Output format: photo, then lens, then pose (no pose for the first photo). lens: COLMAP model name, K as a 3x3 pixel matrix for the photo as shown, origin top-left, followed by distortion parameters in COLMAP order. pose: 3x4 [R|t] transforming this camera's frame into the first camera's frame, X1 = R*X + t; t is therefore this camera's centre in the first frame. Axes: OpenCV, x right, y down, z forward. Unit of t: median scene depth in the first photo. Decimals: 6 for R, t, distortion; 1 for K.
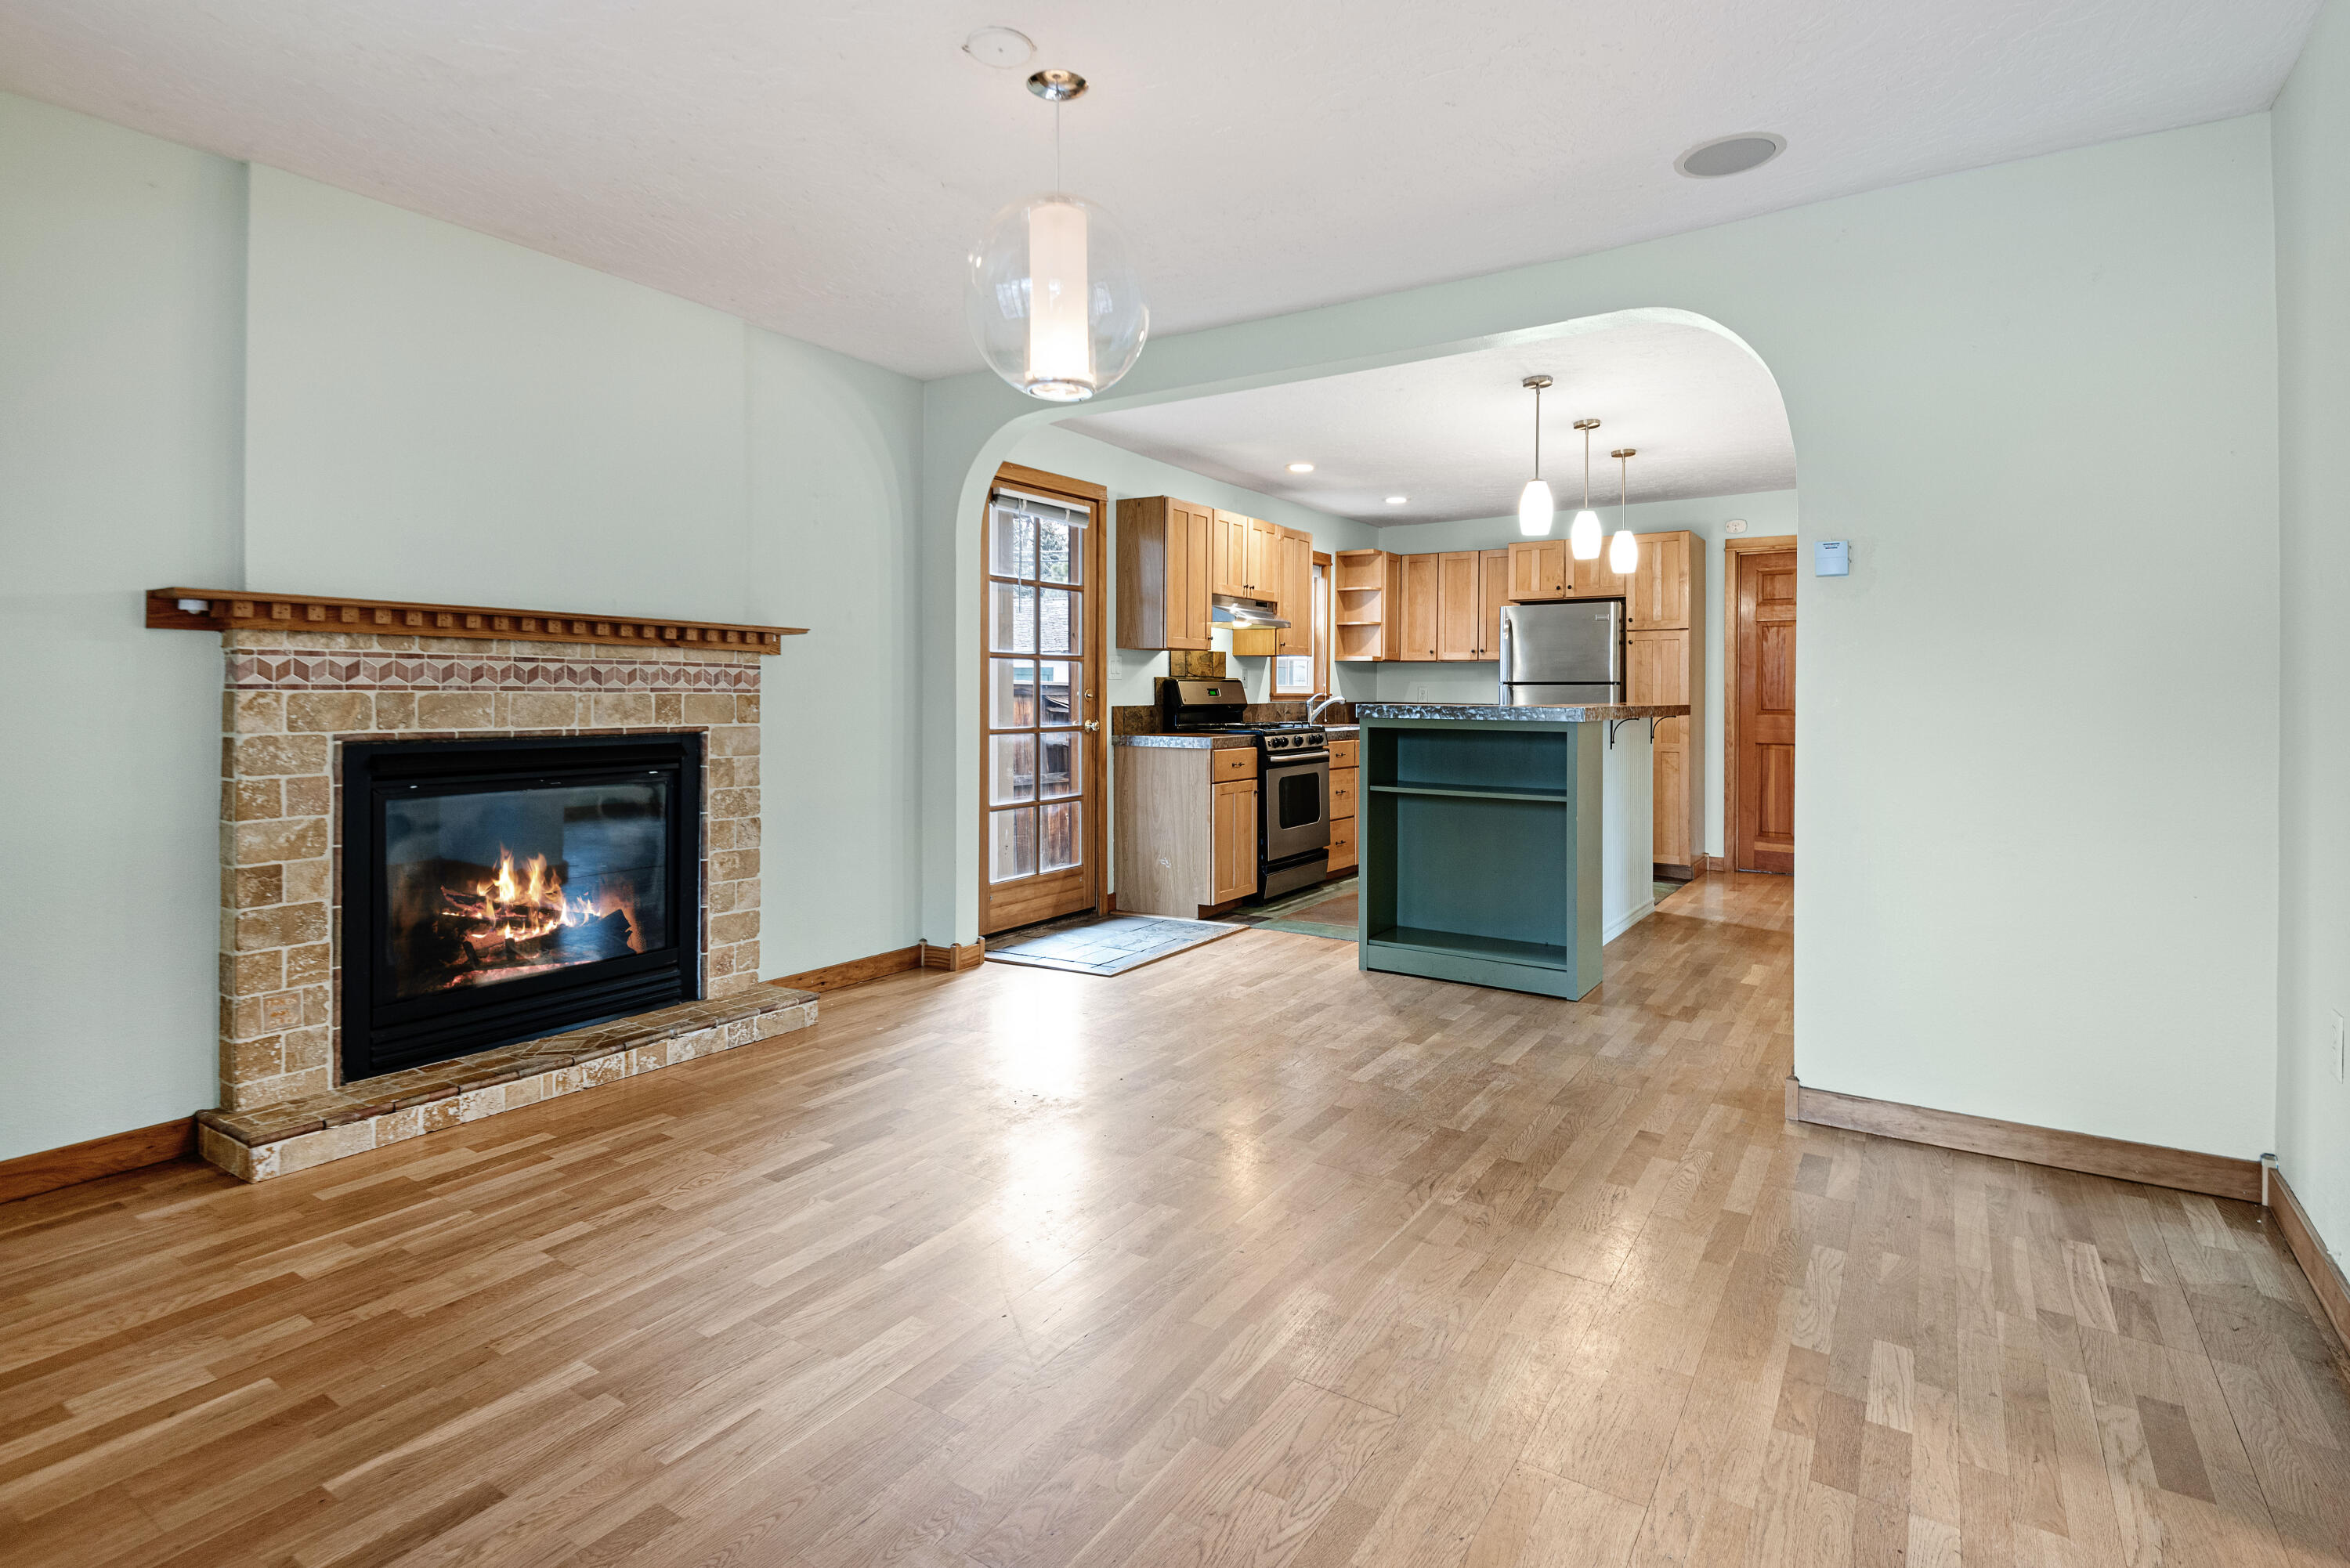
lens RADIAL K [[1266.7, 0, 1189.0], [0, 1266.7, 723.5], [0, 0, 1]] dist [-0.000452, 0.000034]
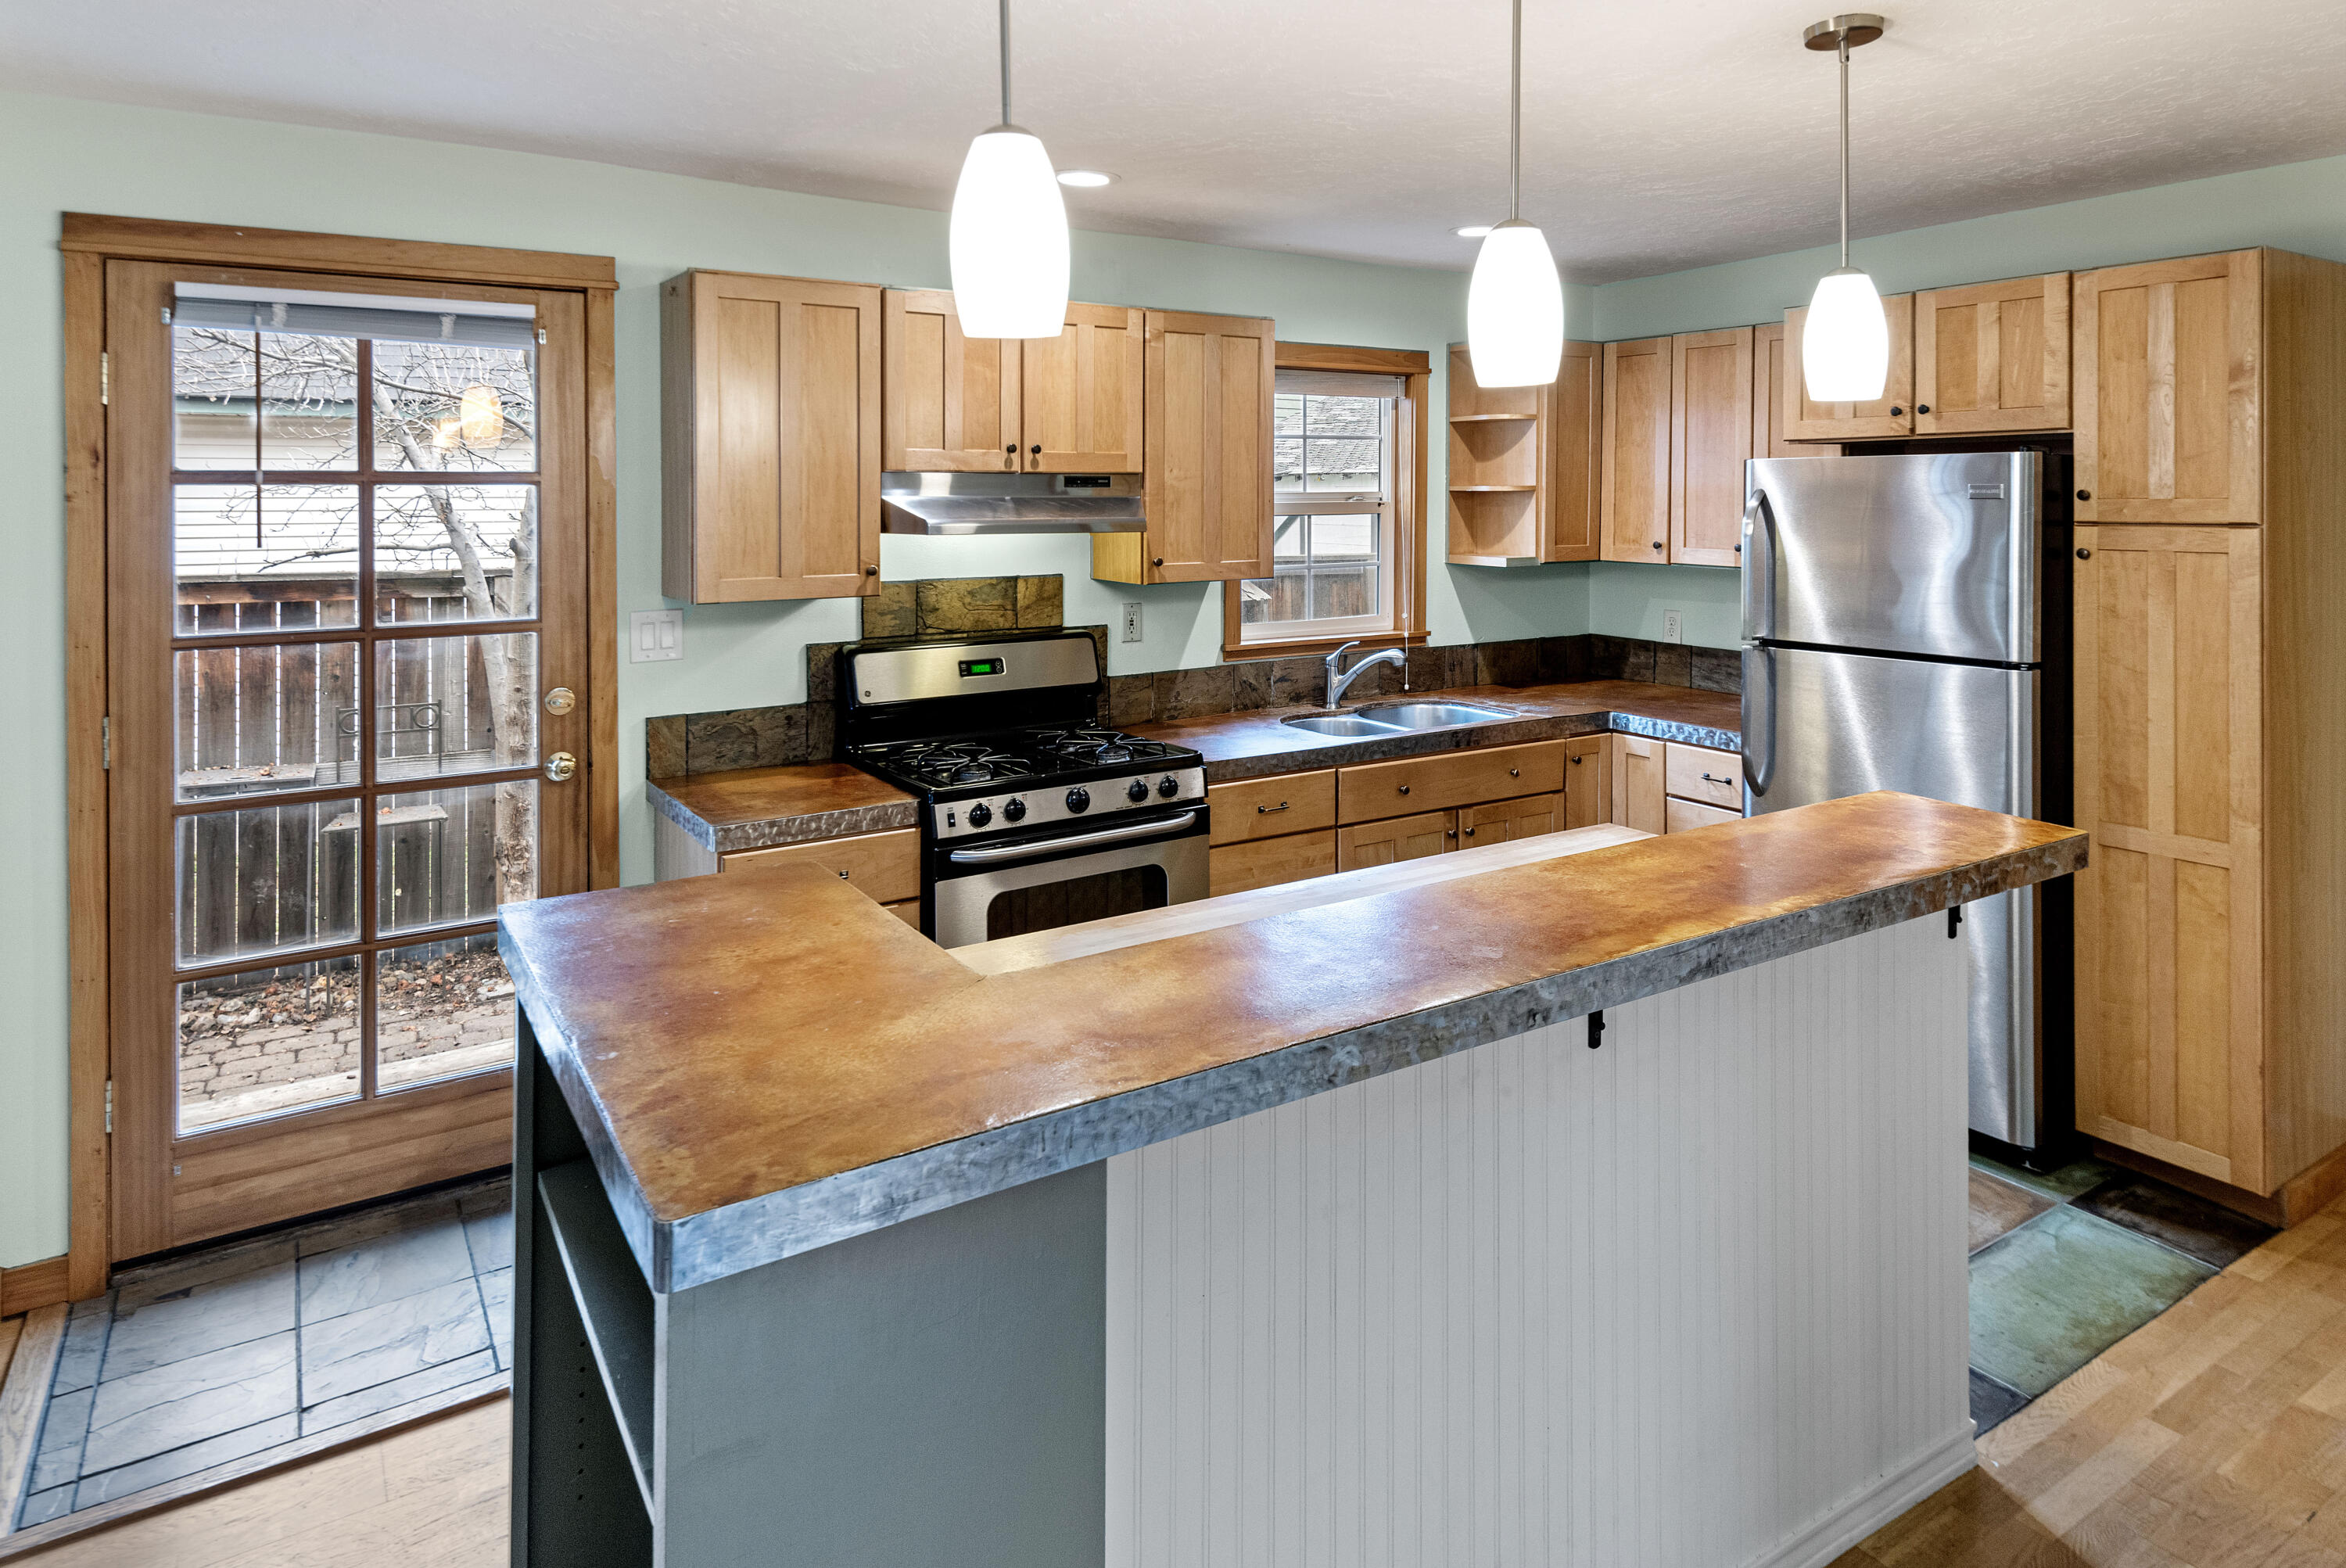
lens RADIAL K [[1384.5, 0, 1178.7], [0, 1384.5, 497.8], [0, 0, 1]] dist [-0.001134, 0.000683]
pose [[0.896983, -0.004770, -0.442039, 0.335872], [-0.002682, 0.999865, -0.016230, -0.085210], [0.442057, 0.015743, 0.896849, 0.597909]]
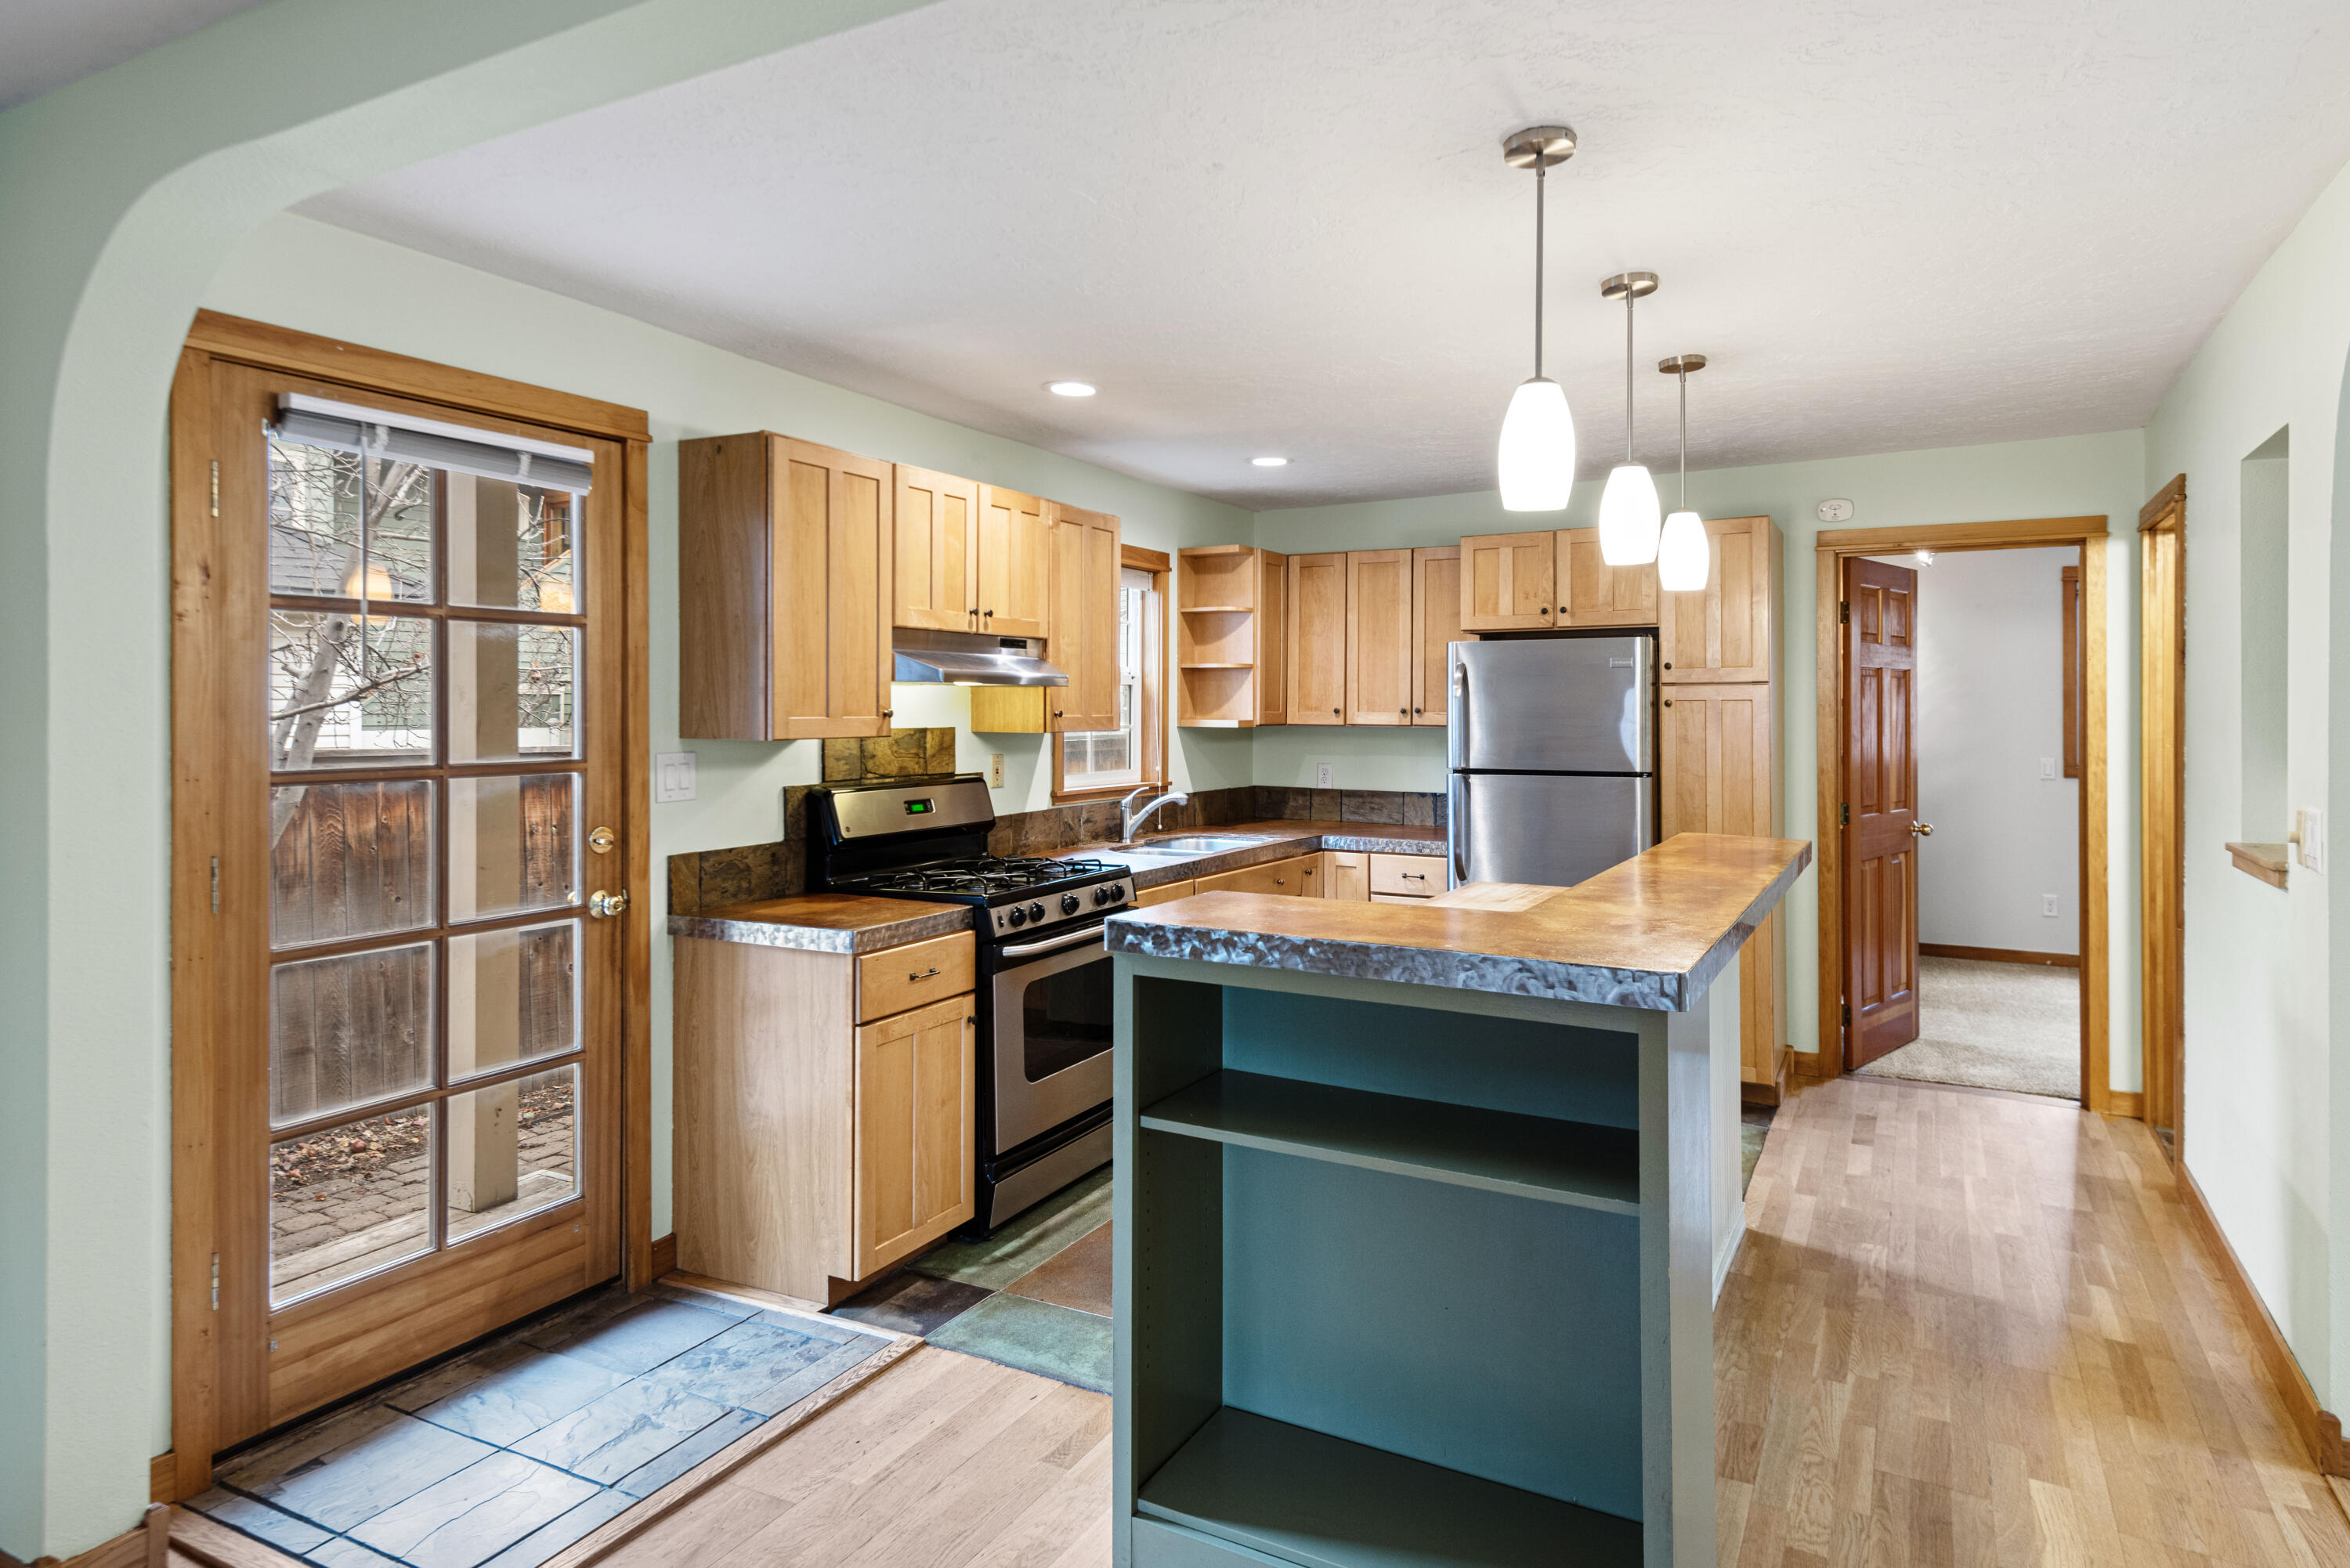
lens RADIAL K [[1362.2, 0, 1170.6], [0, 1362.2, 695.9], [0, 0, 1]] dist [-0.004434, -0.001318]
pose [[0.999250, -0.001435, 0.038693, 0.110335], [0.002603, 0.999542, -0.030165, -0.057416], [-0.038632, 0.030243, 0.998796, 0.442585]]
